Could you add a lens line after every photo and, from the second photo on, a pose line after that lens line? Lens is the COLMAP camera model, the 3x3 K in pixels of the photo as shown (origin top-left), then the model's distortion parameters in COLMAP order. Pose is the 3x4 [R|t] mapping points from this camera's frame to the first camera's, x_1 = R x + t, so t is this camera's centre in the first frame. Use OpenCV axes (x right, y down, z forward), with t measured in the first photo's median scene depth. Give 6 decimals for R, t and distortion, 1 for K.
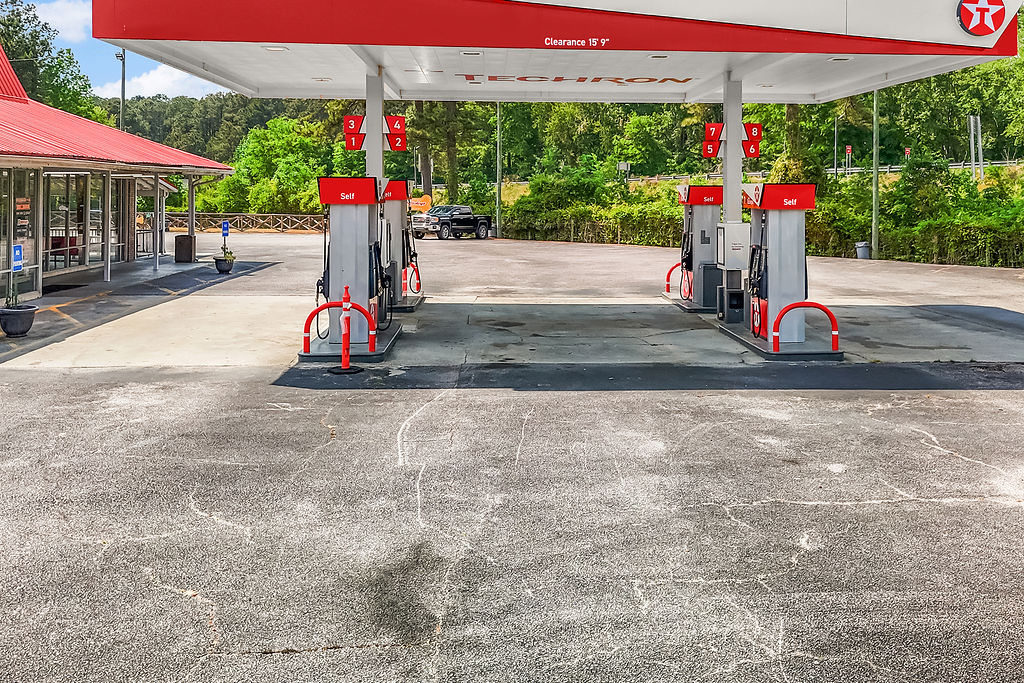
lens RADIAL K [[921.7, 0, 575.1], [0, 921.7, 201.0], [0, 0, 1]] dist [0.057896, -0.003864]
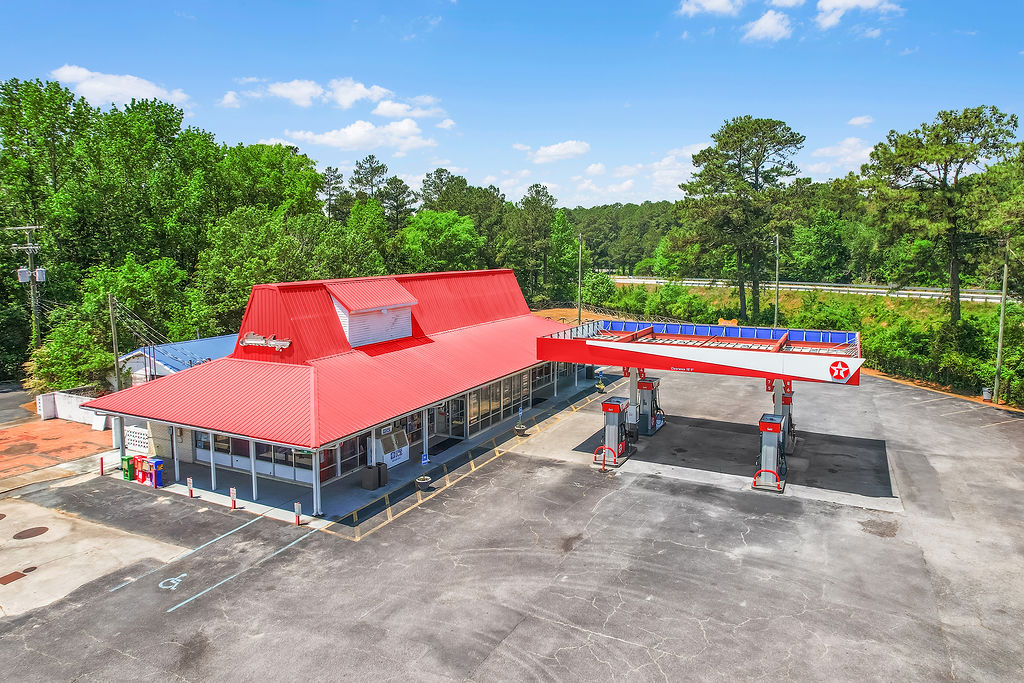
lens RADIAL K [[669.1, 0, 540.5], [0, 669.1, 321.7], [0, 0, 1]] dist [-0.073256, 0.065884]
pose [[0.855263, 0.057579, -0.514985, 0.616995], [-0.002746, 0.994297, 0.106608, -0.490840], [0.518187, -0.089763, 0.850544, -0.872369]]
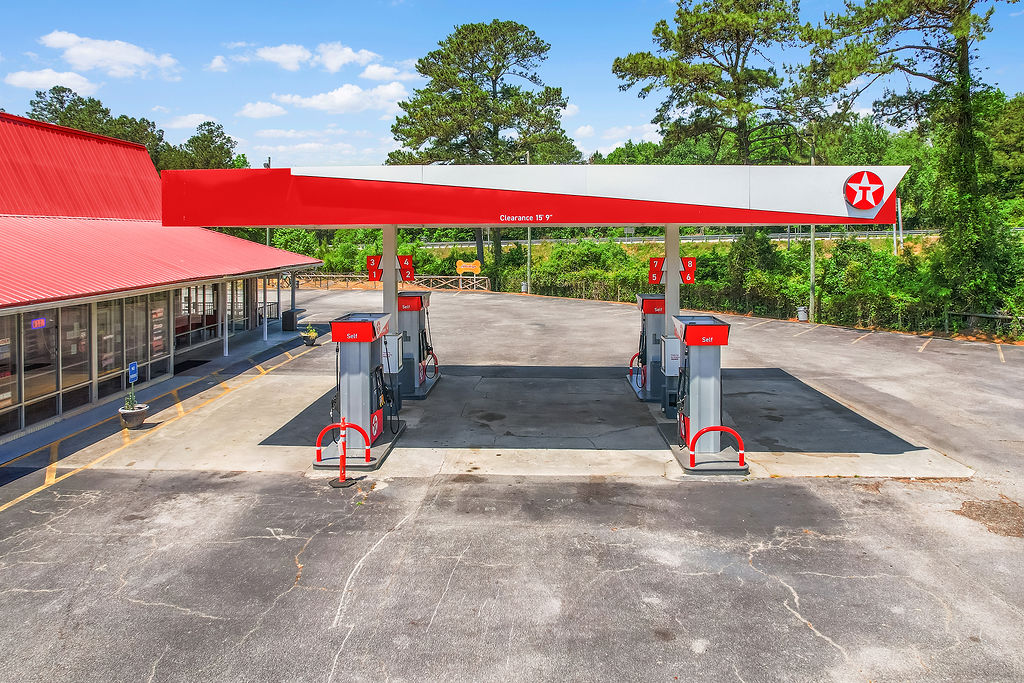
lens RADIAL K [[670.1, 0, 530.7], [0, 670.1, 252.9], [0, 0, 1]] dist [-0.034530, 0.005062]
pose [[0.993846, -0.004018, -0.110701, 0.098632], [0.006039, 0.999821, 0.017924, -0.130144], [0.110609, -0.018482, 0.993692, 0.100906]]
